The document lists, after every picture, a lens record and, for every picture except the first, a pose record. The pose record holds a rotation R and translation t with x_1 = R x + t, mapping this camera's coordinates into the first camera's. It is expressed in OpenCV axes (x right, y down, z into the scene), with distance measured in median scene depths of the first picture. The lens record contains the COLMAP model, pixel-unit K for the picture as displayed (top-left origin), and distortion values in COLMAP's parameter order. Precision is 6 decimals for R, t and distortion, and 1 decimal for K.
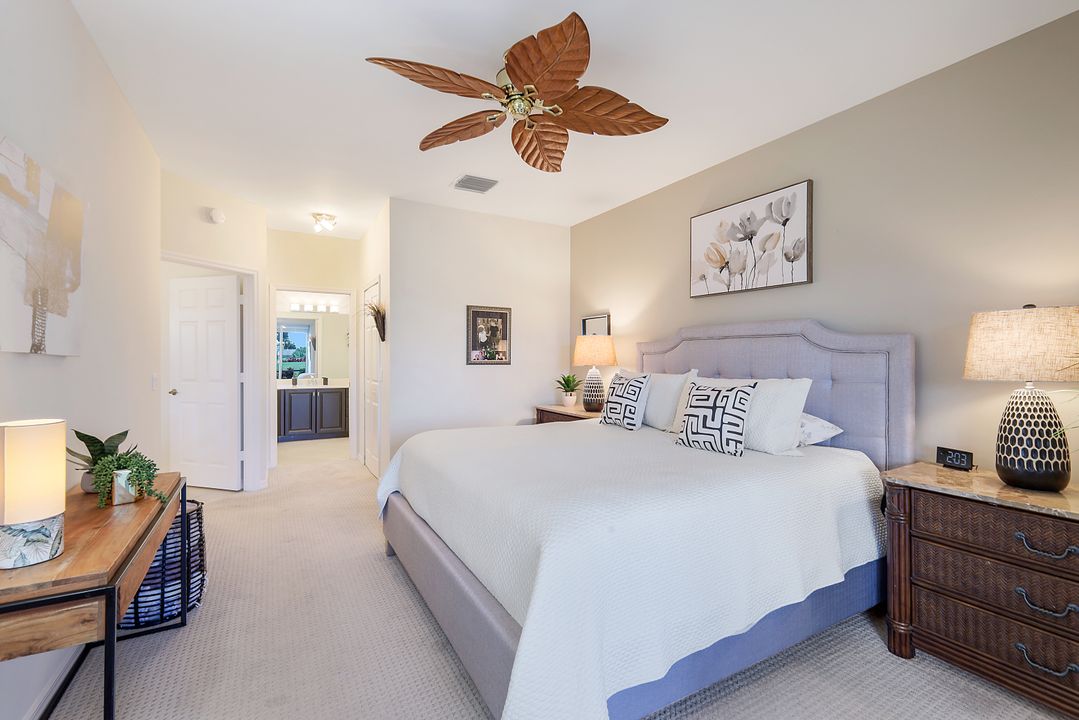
lens RADIAL K [[468.5, 0, 531.3], [0, 468.5, 354.1], [0, 0, 1]] dist [0.002869, 0.001223]
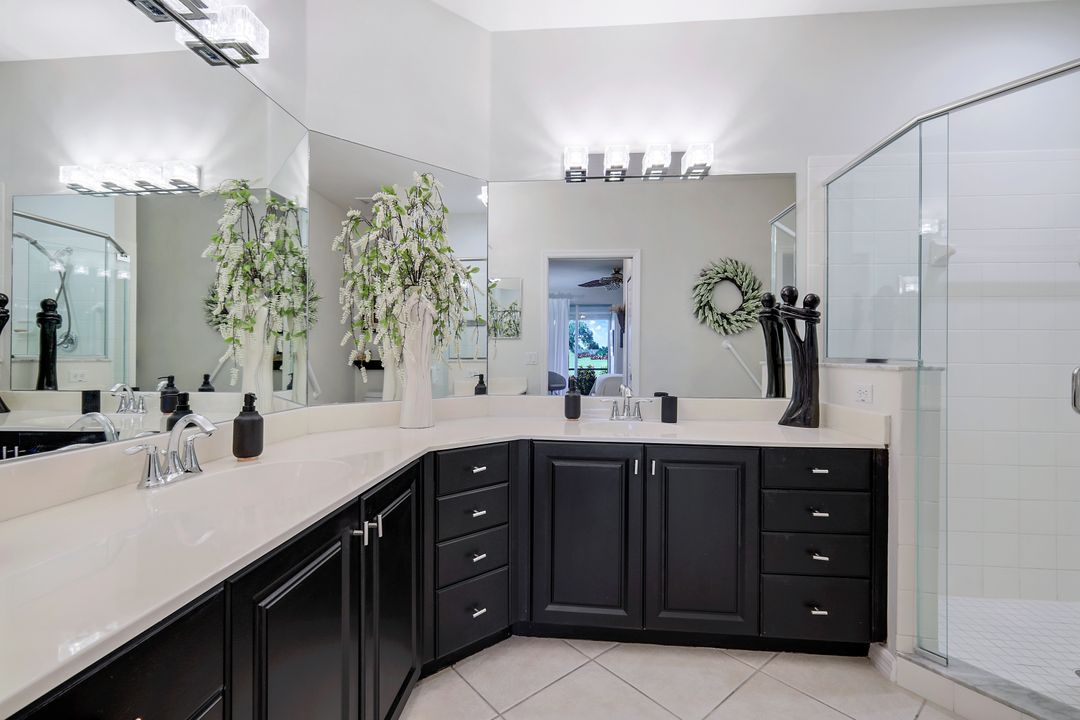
lens RADIAL K [[503.5, 0, 535.7], [0, 503.5, 356.9], [0, 0, 1]] dist [-0.004243, -0.001826]
pose [[0.830297, 0.007118, -0.557276, -0.517337], [-0.005337, 0.999974, 0.004821, 0.040025], [0.557296, -0.001029, 0.830313, 1.078557]]
